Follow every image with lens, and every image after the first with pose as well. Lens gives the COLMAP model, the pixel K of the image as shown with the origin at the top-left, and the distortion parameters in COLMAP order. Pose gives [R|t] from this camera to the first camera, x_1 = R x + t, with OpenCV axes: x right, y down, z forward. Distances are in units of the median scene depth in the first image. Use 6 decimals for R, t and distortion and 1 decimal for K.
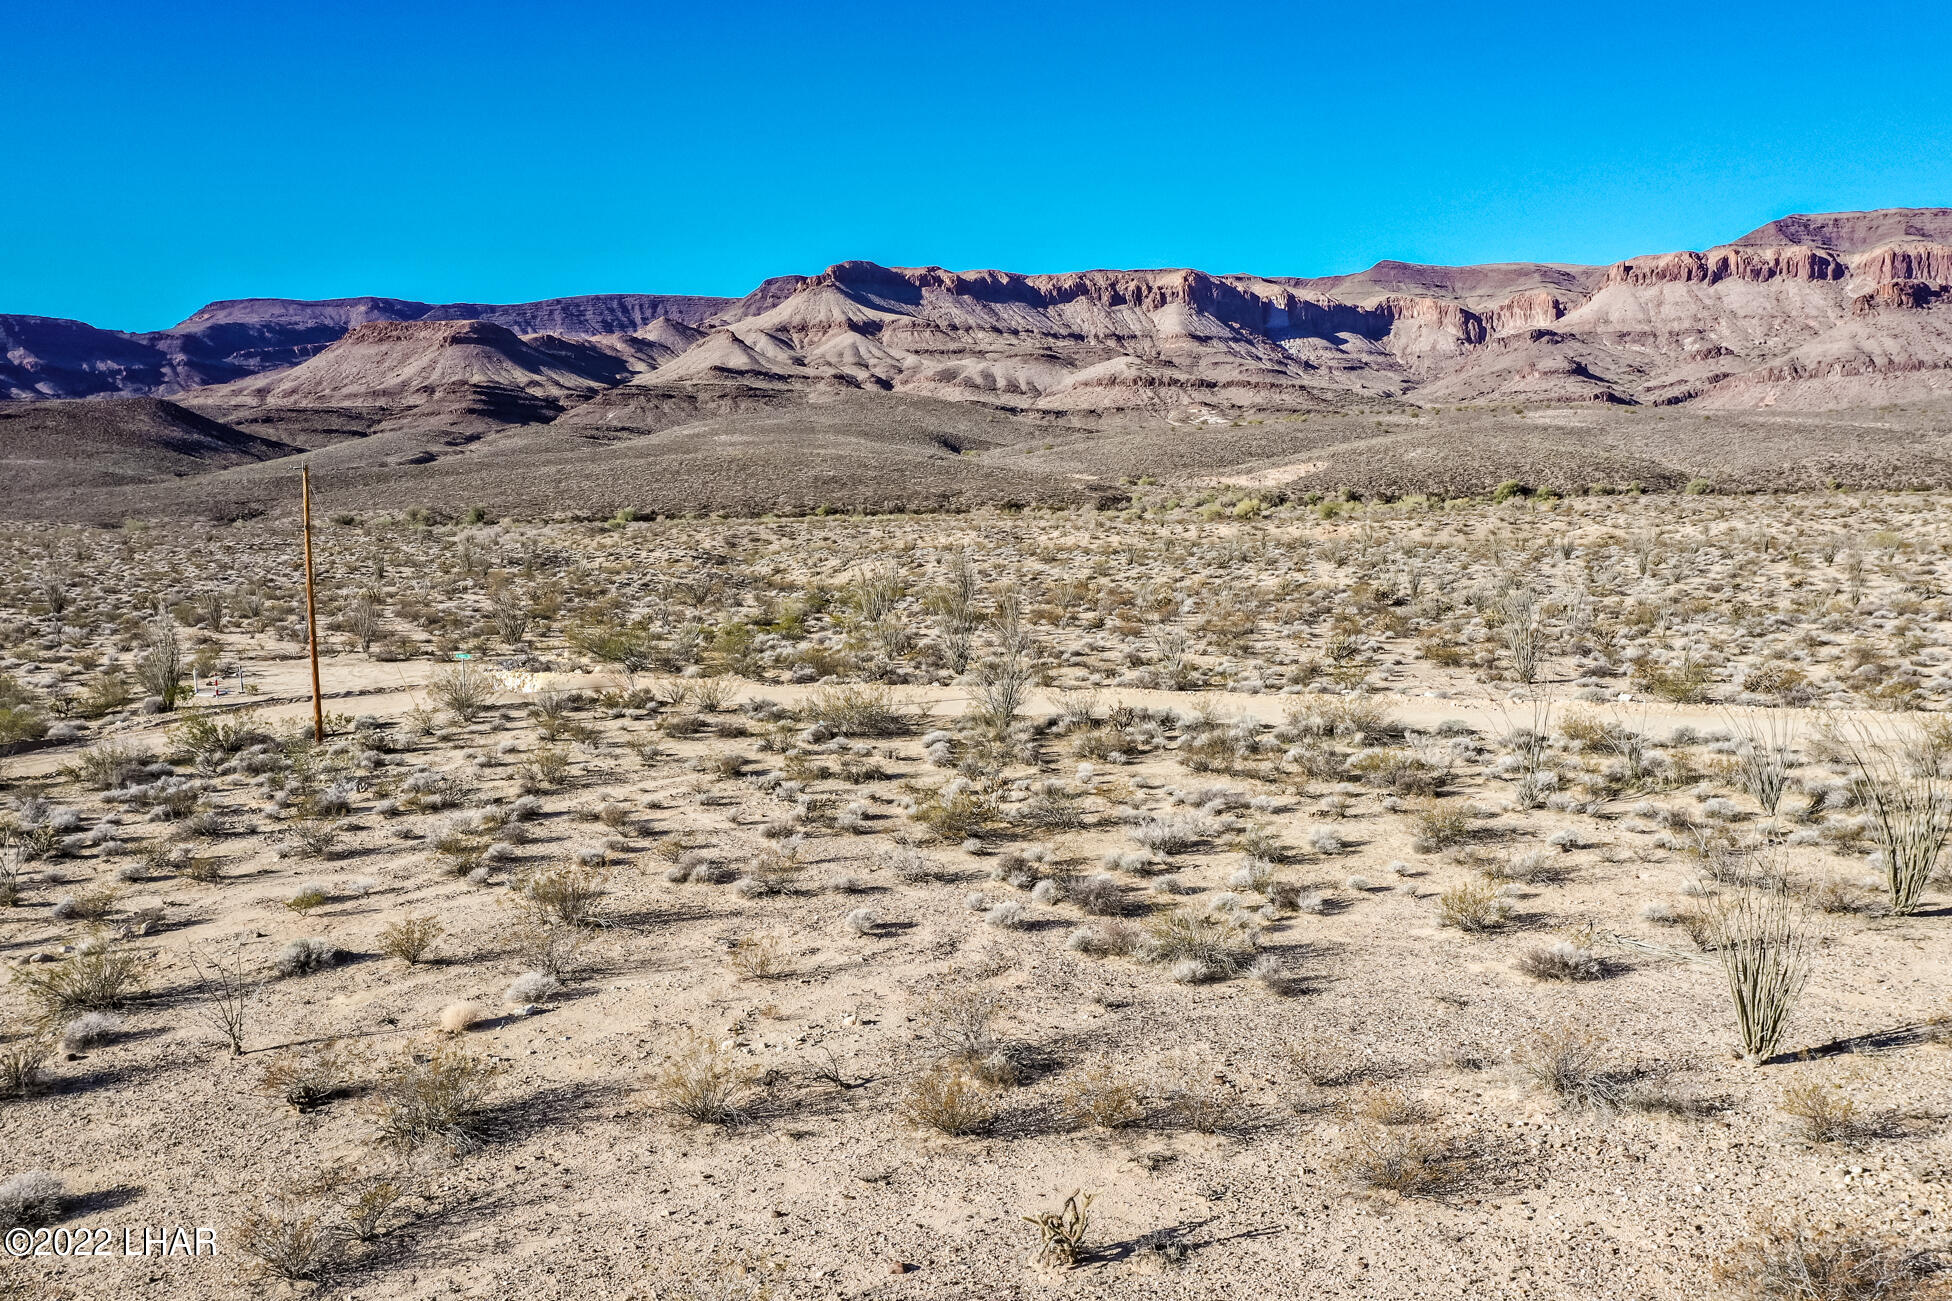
lens RADIAL K [[1613.5, 0, 976.2], [0, 1613.5, 651.2], [0, 0, 1]] dist [0.008131, 0.001979]
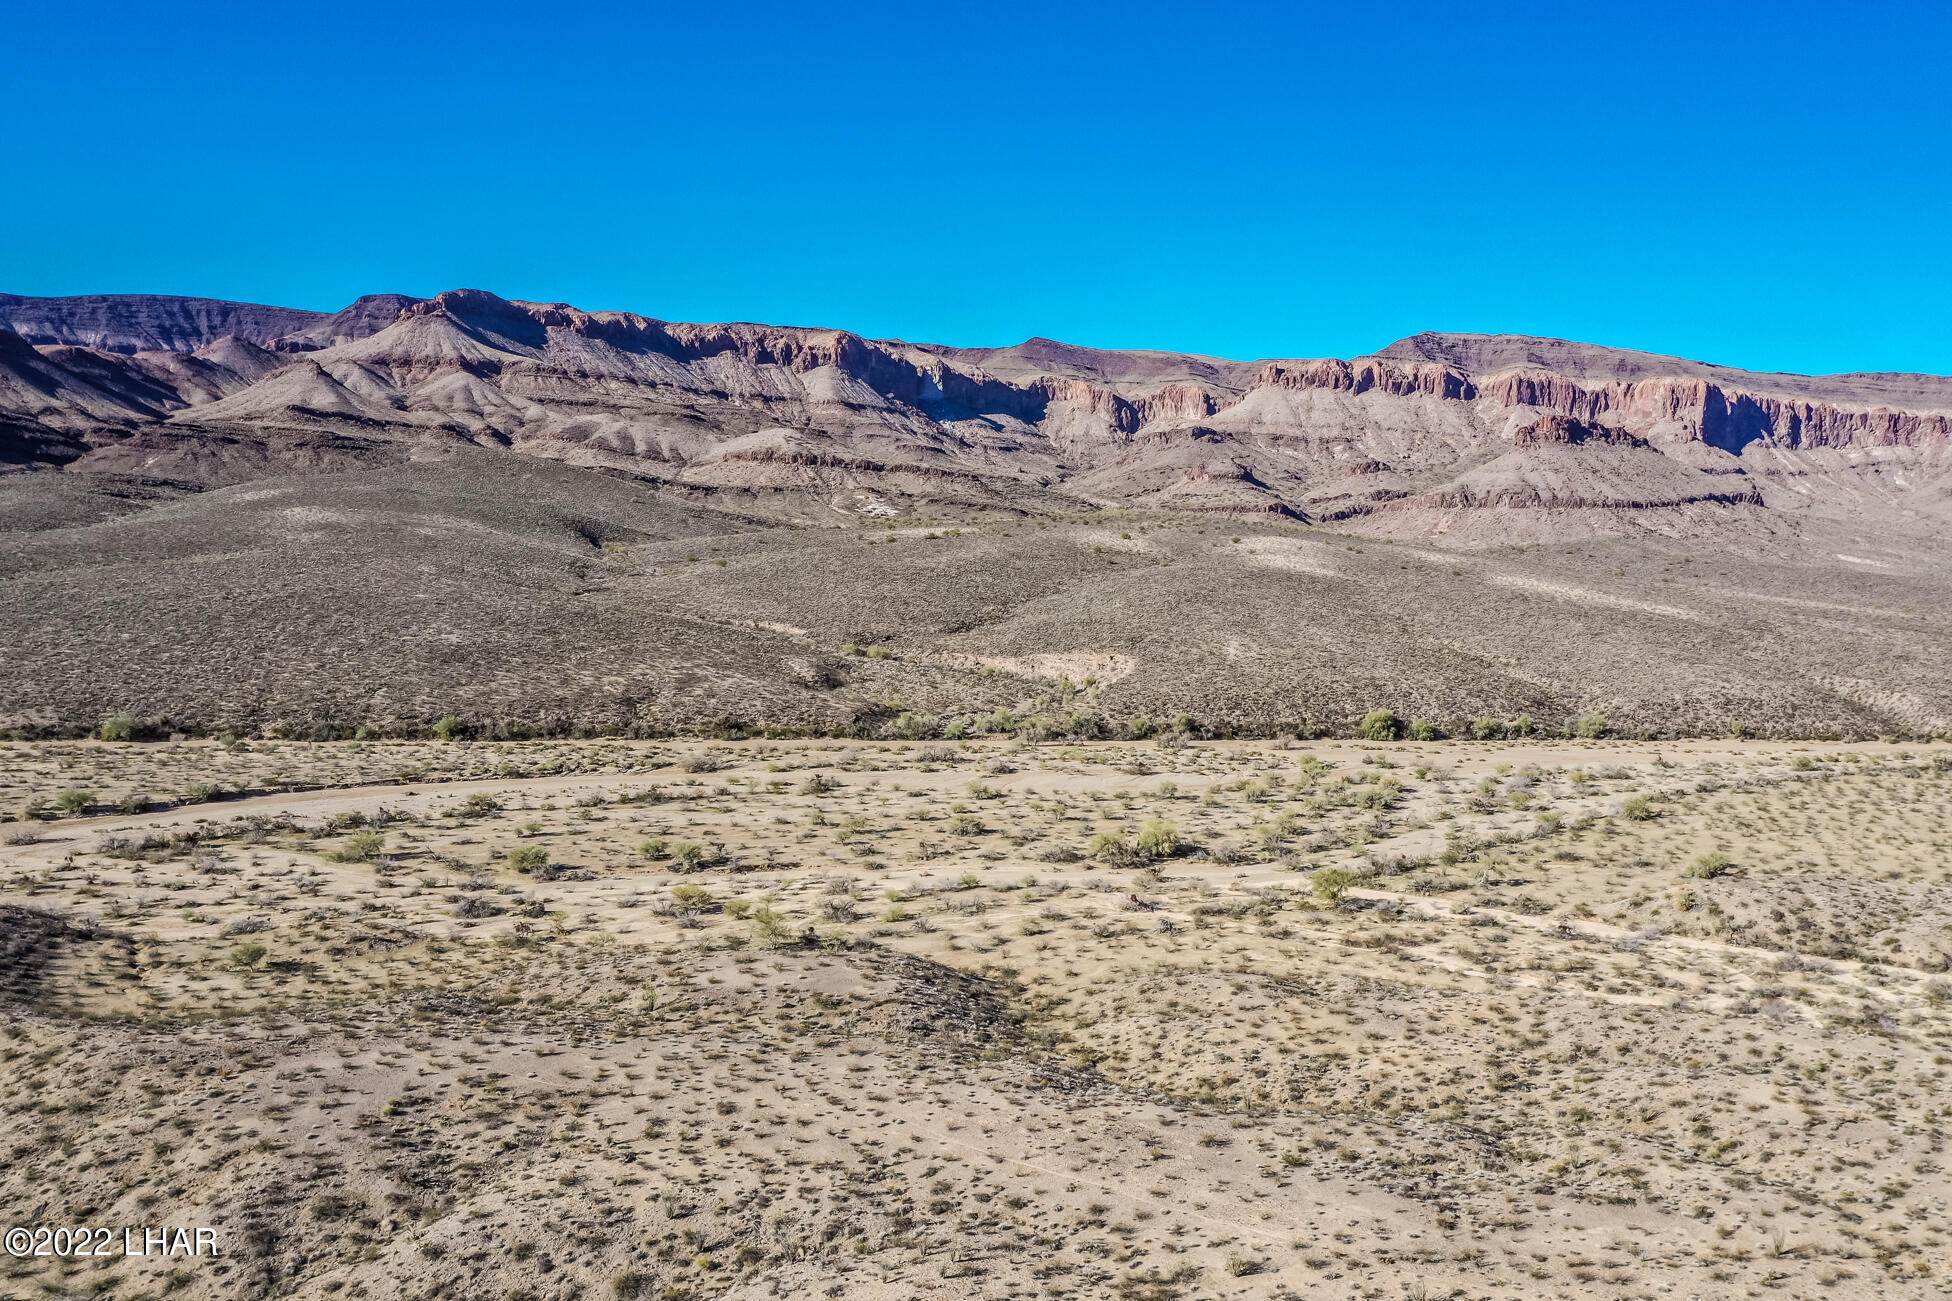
lens RADIAL K [[1635.2, 0, 976.0], [0, 1635.2, 650.5], [0, 0, 1]] dist [0.000291, 0.001913]
pose [[0.970490, 0.042903, 0.237296, -0.011069], [-0.036102, 0.998805, -0.032933, -0.026241], [-0.238425, 0.023394, 0.970879, 0.074595]]
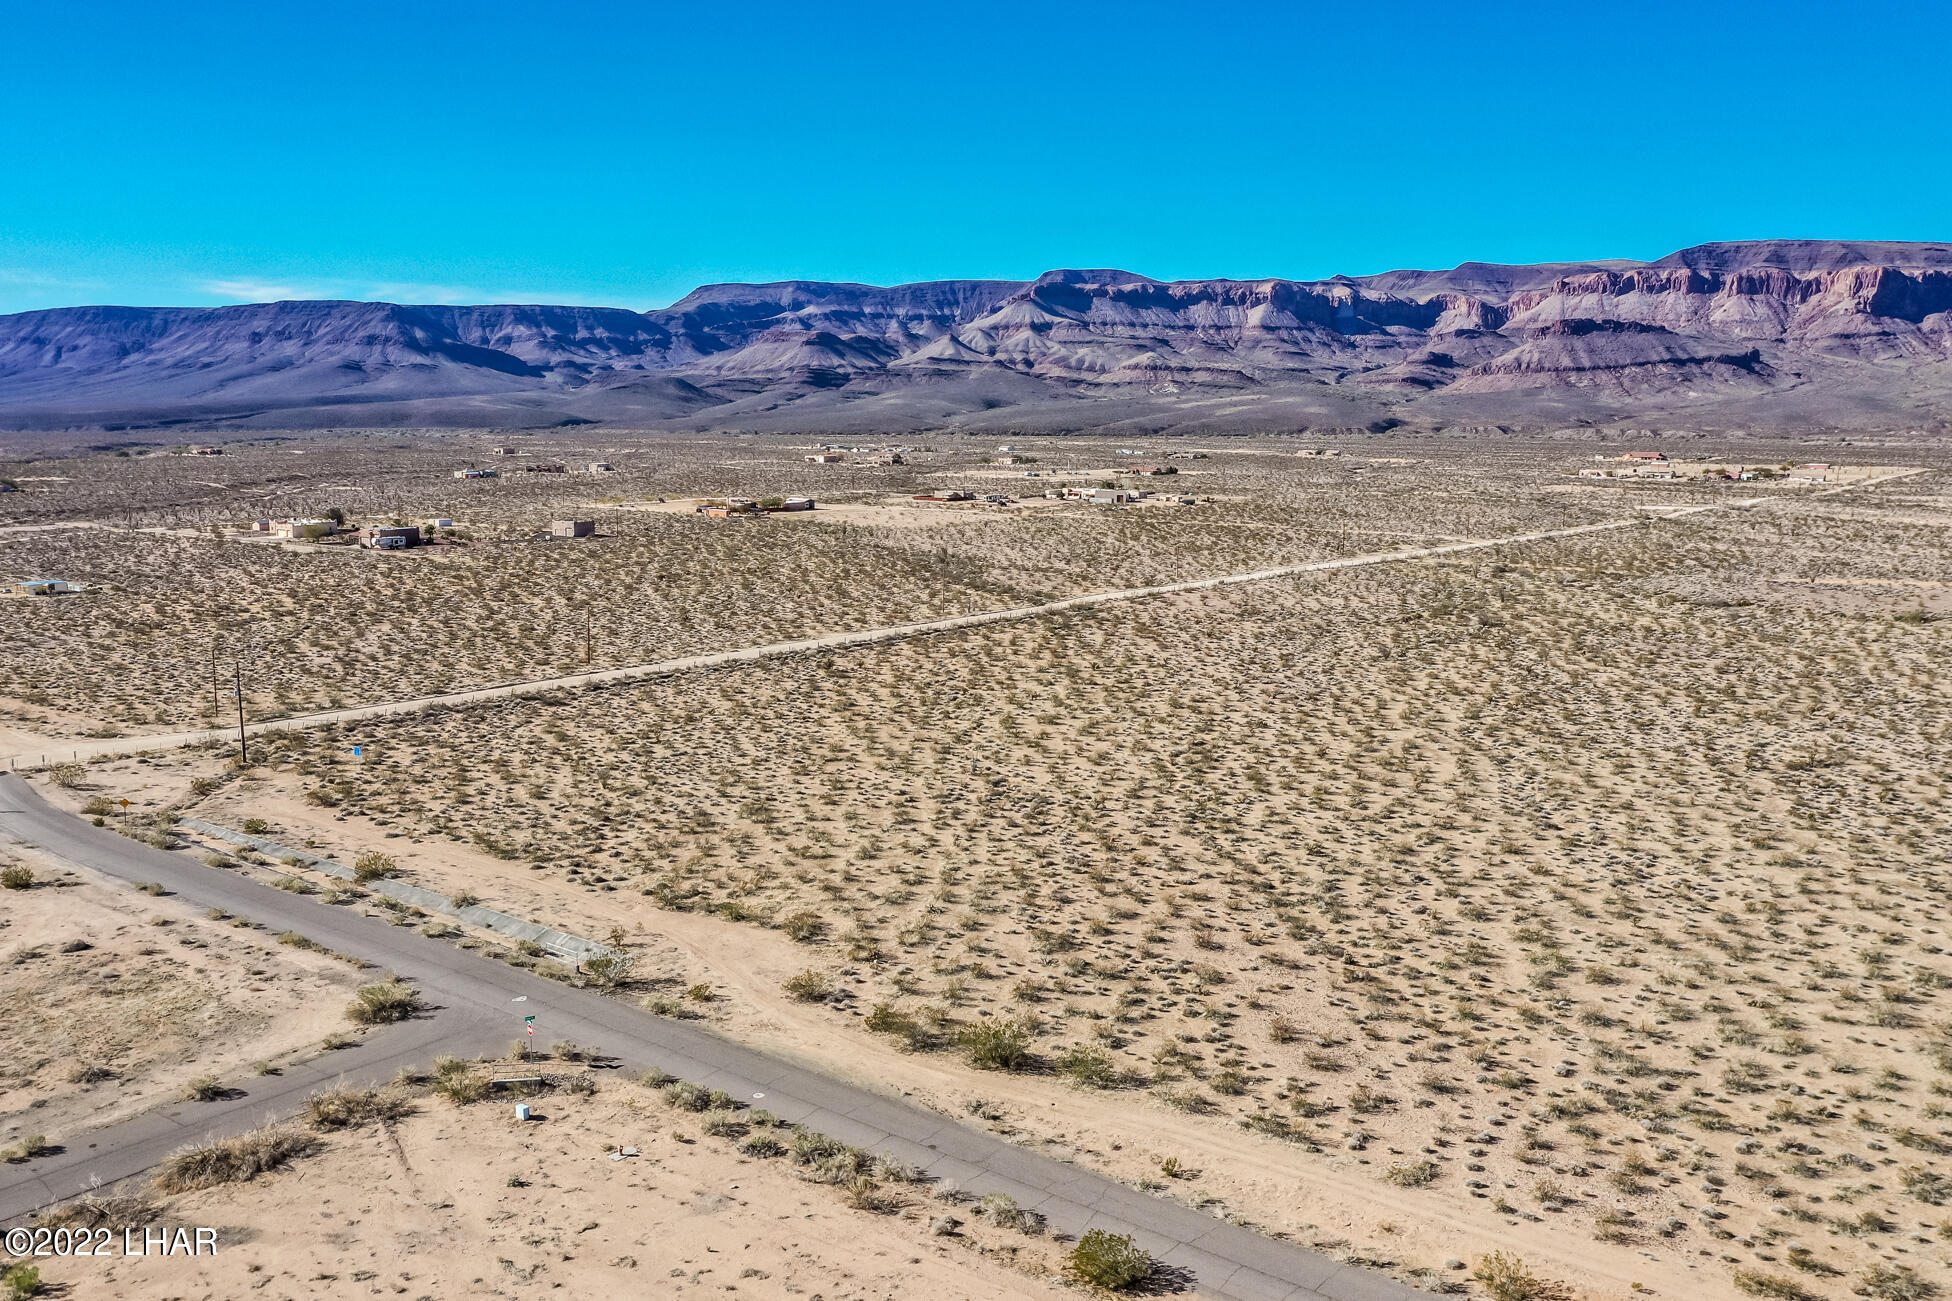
lens RADIAL K [[1662.1, 0, 911.0], [0, 1662.1, 647.7], [0, 0, 1]] dist [0.008744, 0.004557]
pose [[0.951793, 0.066160, -0.299523, 0.332694], [-0.052611, 0.997203, 0.053084, 0.052715], [0.302197, -0.034767, 0.952611, -0.709155]]
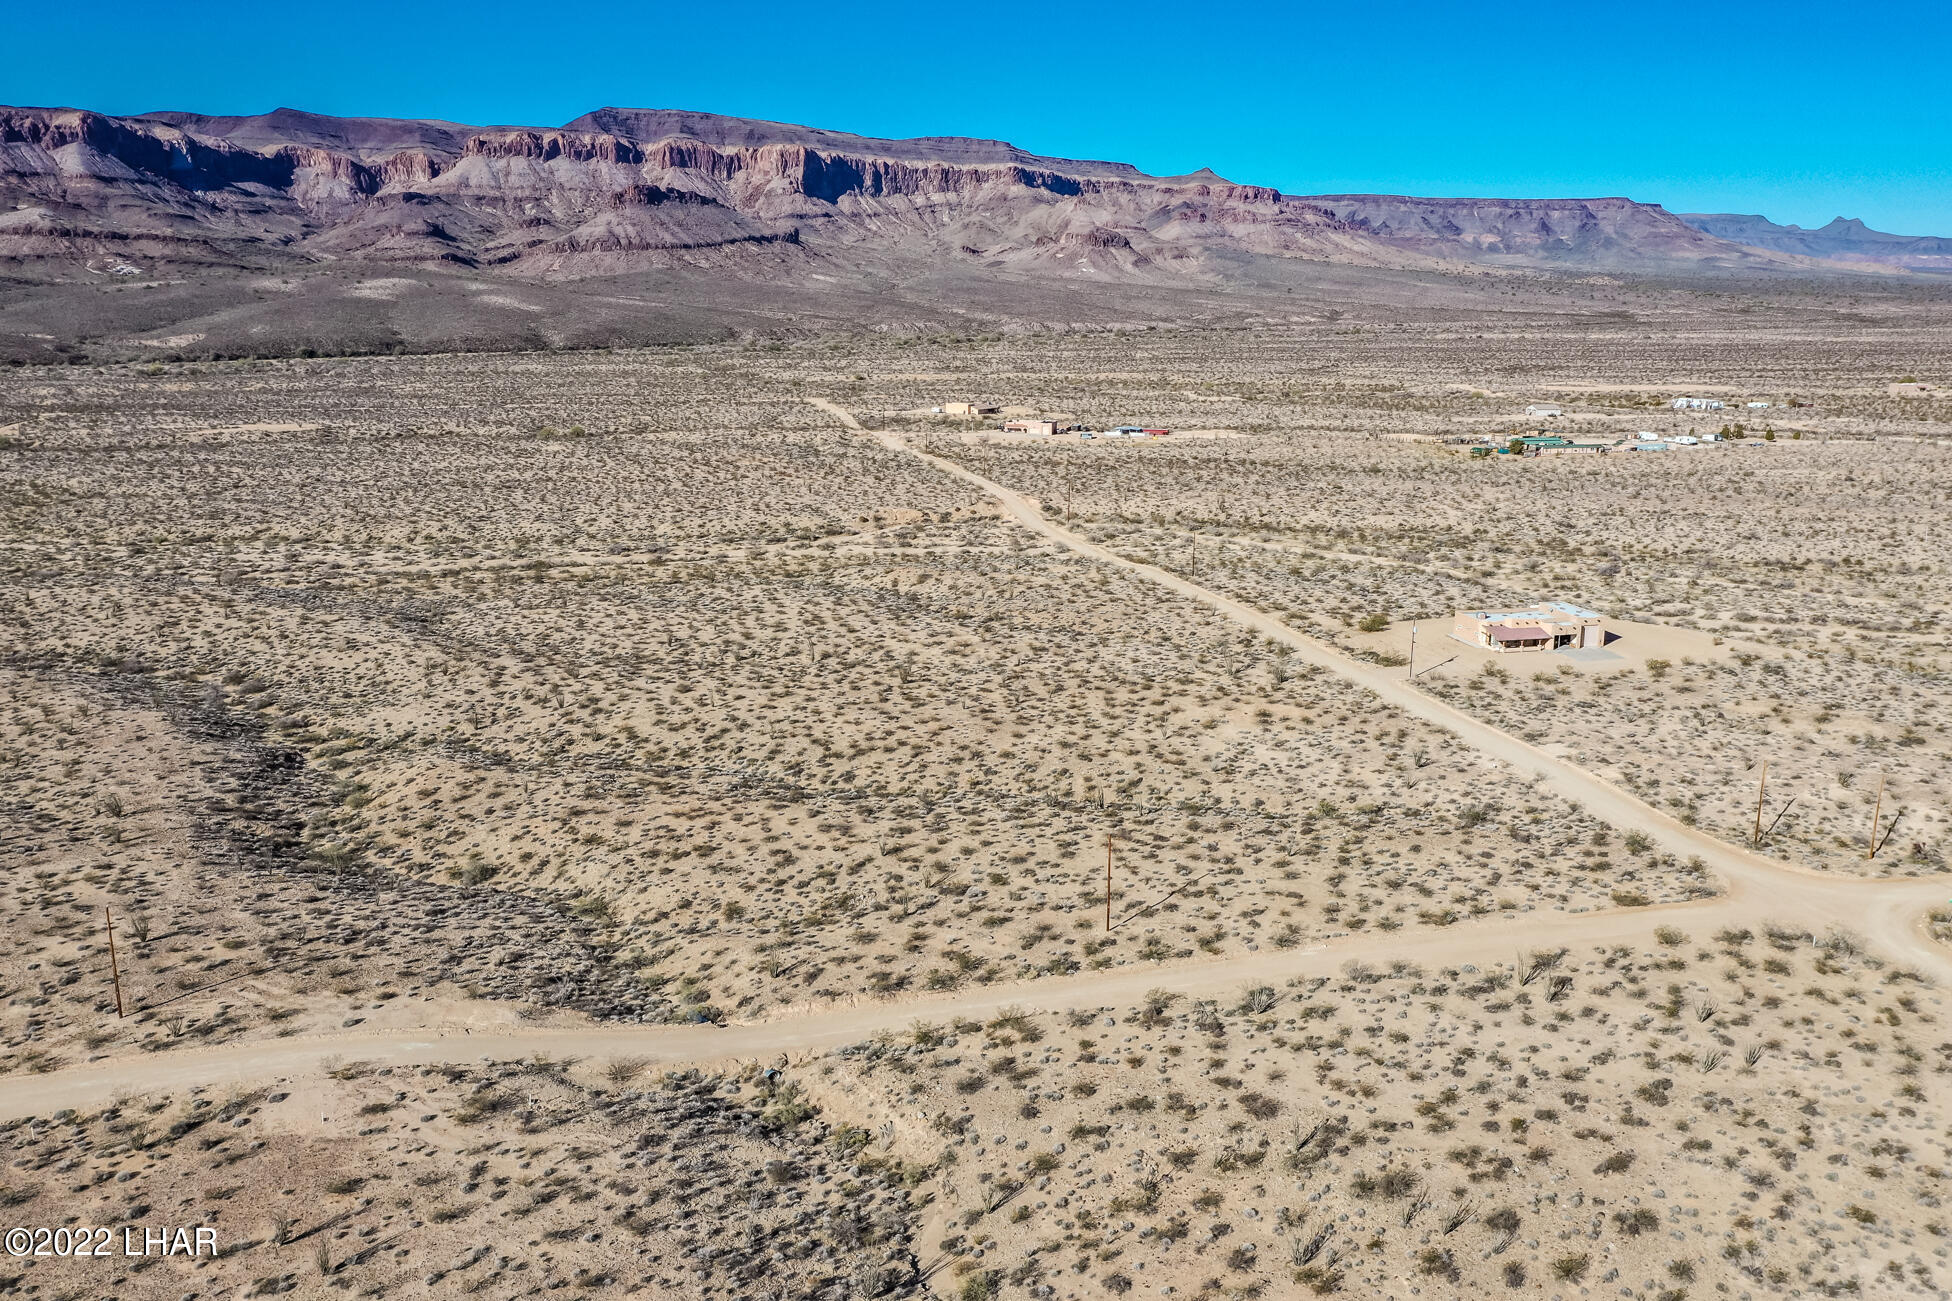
lens RADIAL K [[1597.1, 0, 985.3], [0, 1597.1, 651.3], [0, 0, 1]] dist [0.012493, -0.005021]
pose [[0.811719, -0.113248, 0.572963, -0.041577], [0.045912, 0.990358, 0.130704, 0.012102], [-0.582241, -0.079789, 0.809092, -0.290098]]
